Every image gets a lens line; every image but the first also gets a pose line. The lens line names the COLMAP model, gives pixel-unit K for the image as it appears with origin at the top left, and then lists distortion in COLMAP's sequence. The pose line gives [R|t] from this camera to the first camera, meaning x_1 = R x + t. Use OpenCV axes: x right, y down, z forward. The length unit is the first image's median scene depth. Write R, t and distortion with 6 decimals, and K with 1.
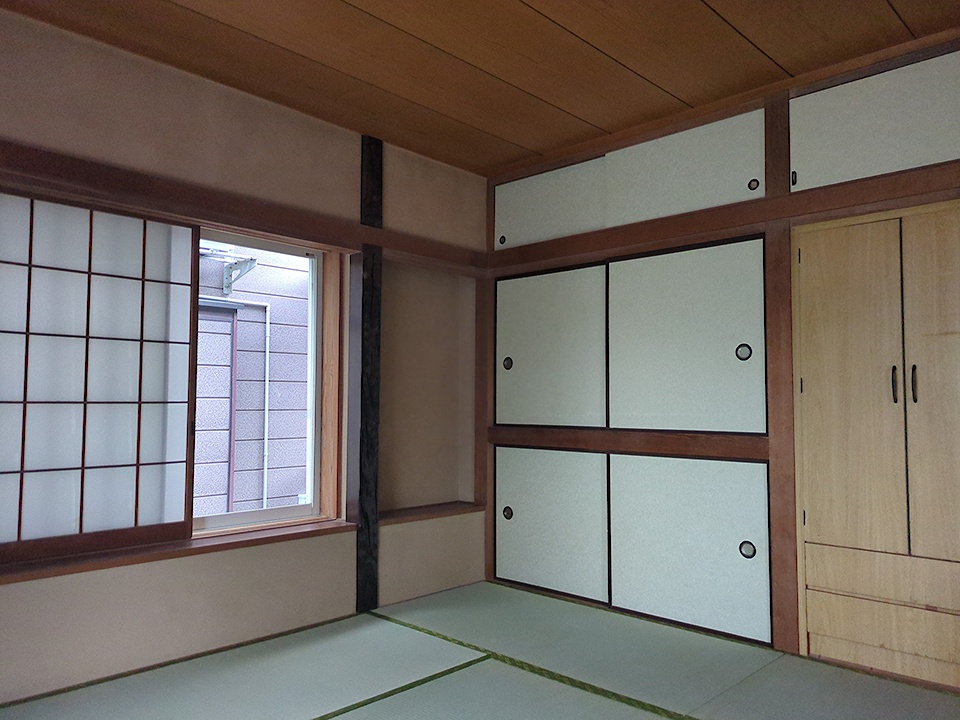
lens RADIAL K [[718.7, 0, 474.7], [0, 718.7, 359.0], [0, 0, 1]] dist [0.028129, -0.012282]
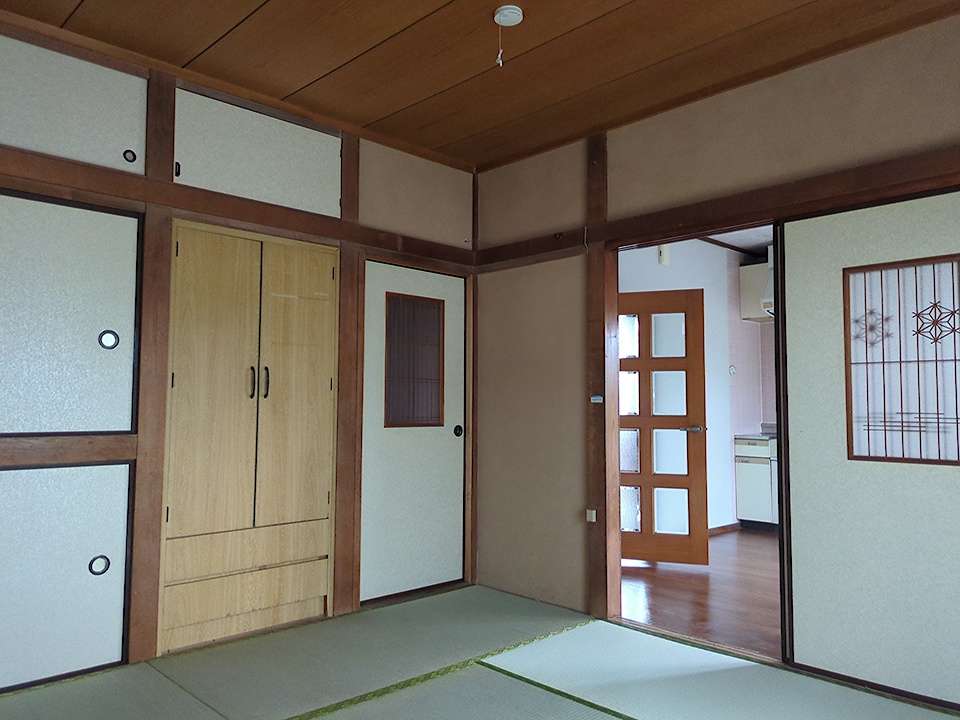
lens RADIAL K [[718.7, 0, 474.7], [0, 718.7, 359.0], [0, 0, 1]] dist [0.028129, -0.012282]
pose [[0.040563, 0.063898, 0.997132, -0.487331], [-0.065669, 0.995966, -0.061152, 0.038992], [-0.997017, -0.063000, 0.044596, 0.516920]]
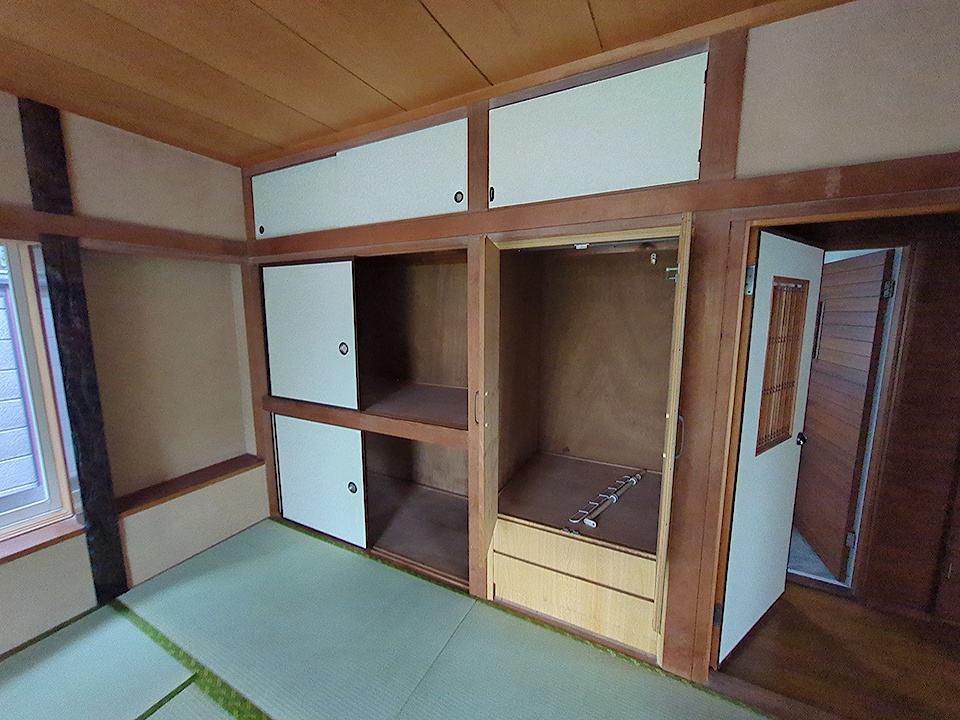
lens RADIAL K [[380.1, 0, 480.0], [0, 380.1, 360.0], [0, 0, 1]] dist [0.000997, 0.000046]
pose [[0.958306, -0.049189, 0.281479, 0.250661], [-0.008464, 0.979754, 0.200027, -0.121293], [-0.285619, -0.194069, 0.938488, 0.431220]]
